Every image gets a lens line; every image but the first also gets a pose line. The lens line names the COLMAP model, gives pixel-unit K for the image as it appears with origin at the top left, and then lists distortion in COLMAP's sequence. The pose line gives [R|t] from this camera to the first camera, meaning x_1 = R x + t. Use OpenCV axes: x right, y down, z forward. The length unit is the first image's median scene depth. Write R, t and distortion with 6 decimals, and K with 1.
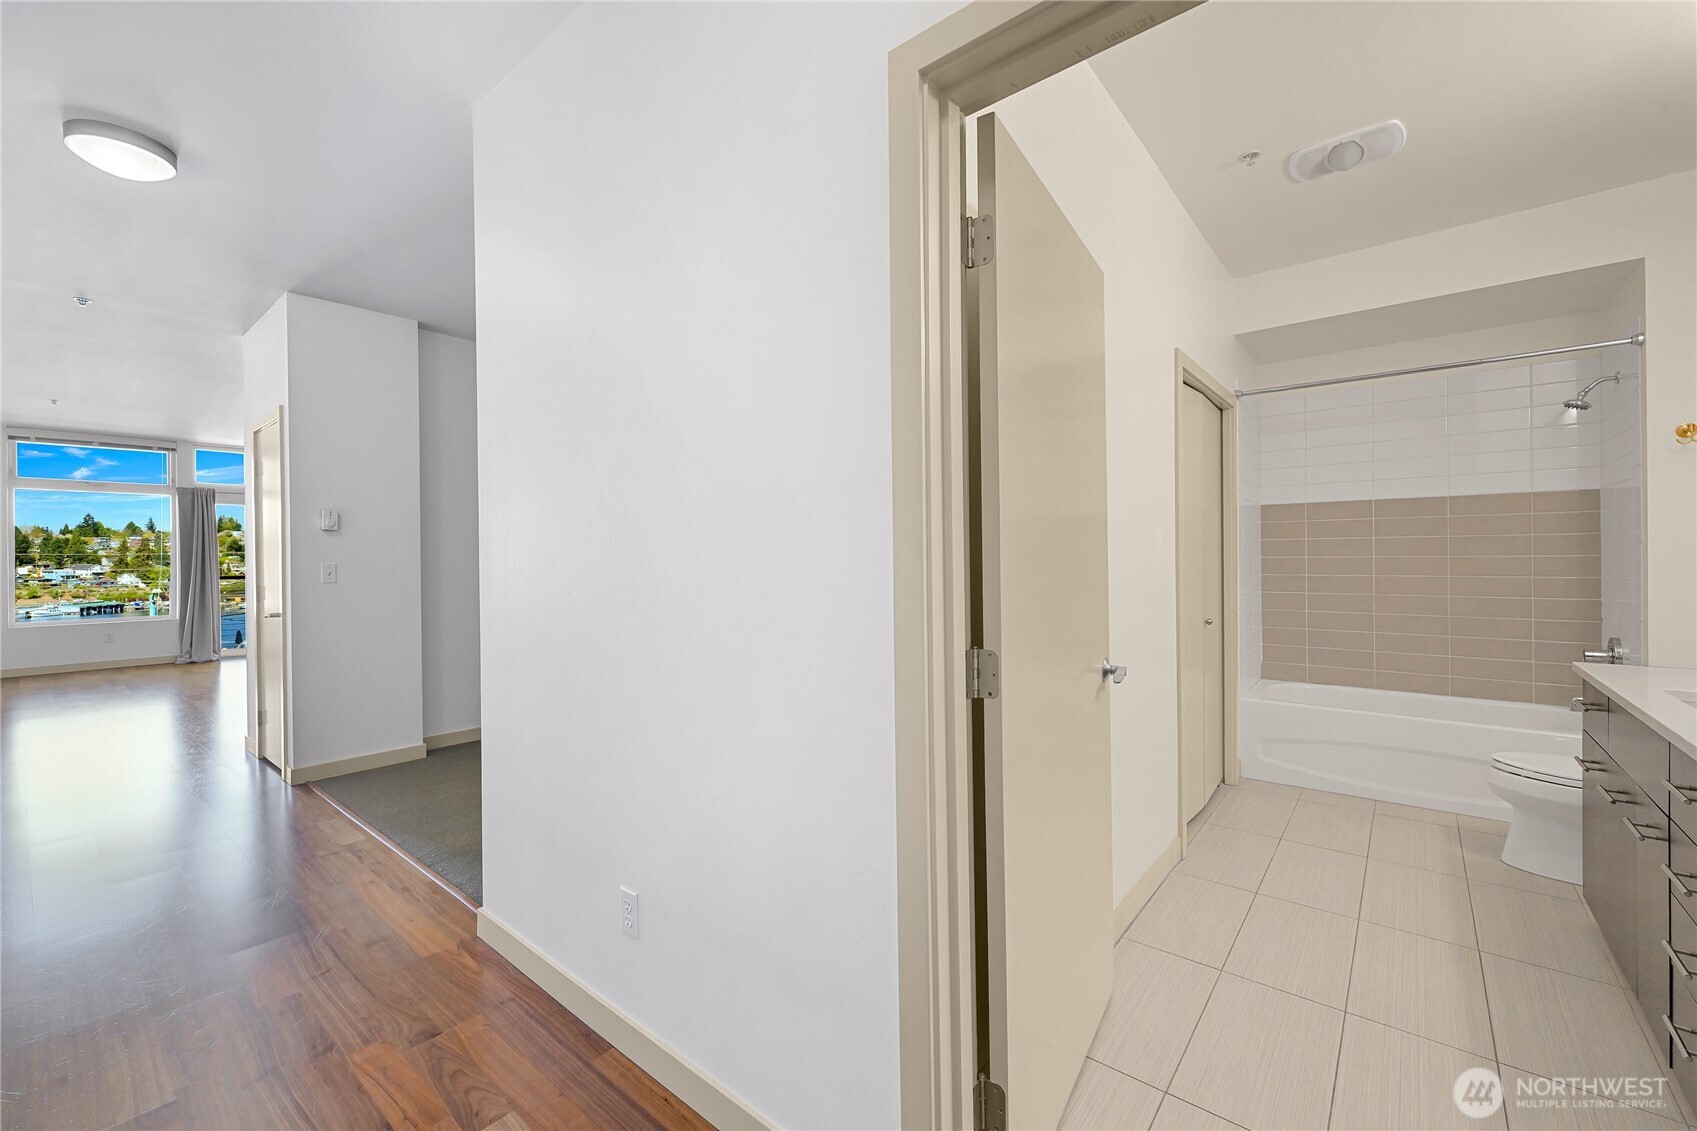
lens RADIAL K [[685.0, 0, 847.3], [0, 685.0, 558.2], [0, 0, 1]] dist [-0.000240, -0.000162]
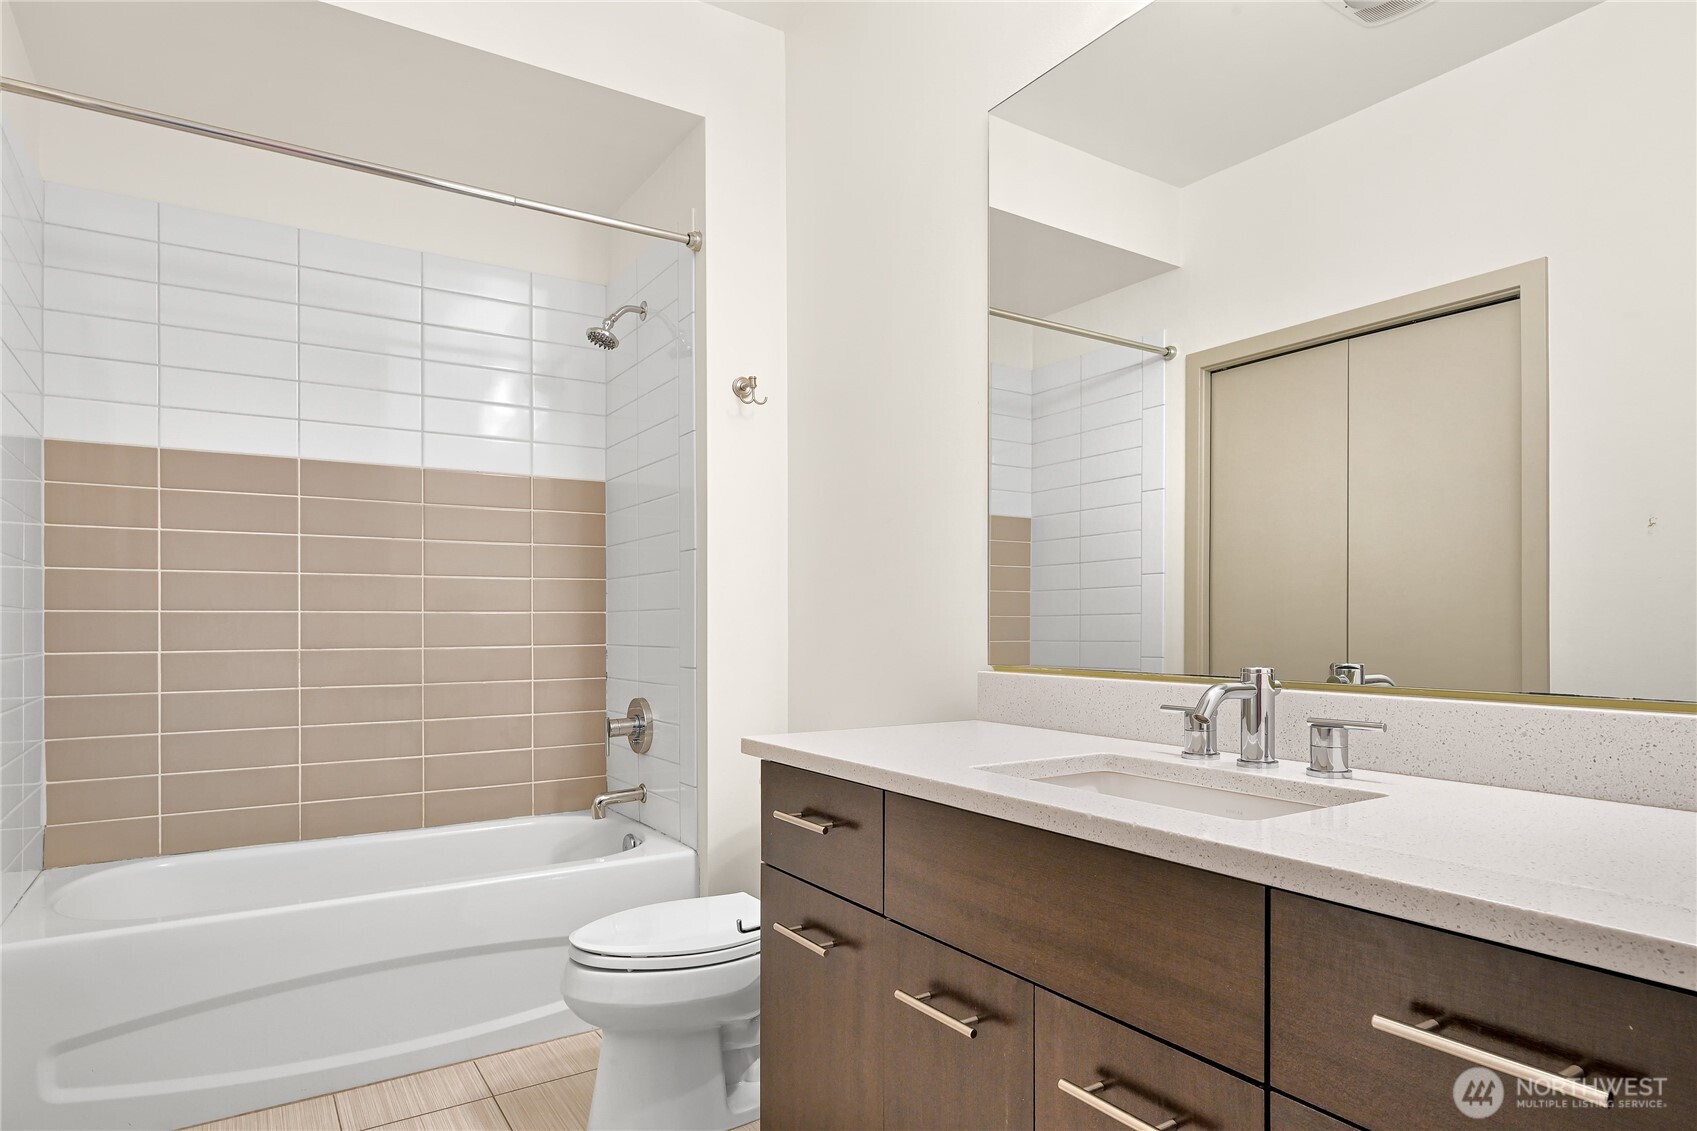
lens RADIAL K [[971.9, 0, 848.8], [0, 971.9, 623.0], [0, 0, 1]] dist [0.001377, 0.001235]
pose [[0.305613, 0.009264, 0.952111, 0.280255], [0.001314, 0.999948, -0.010151, 0.052824], [-0.952155, 0.004353, 0.305585, 0.515298]]
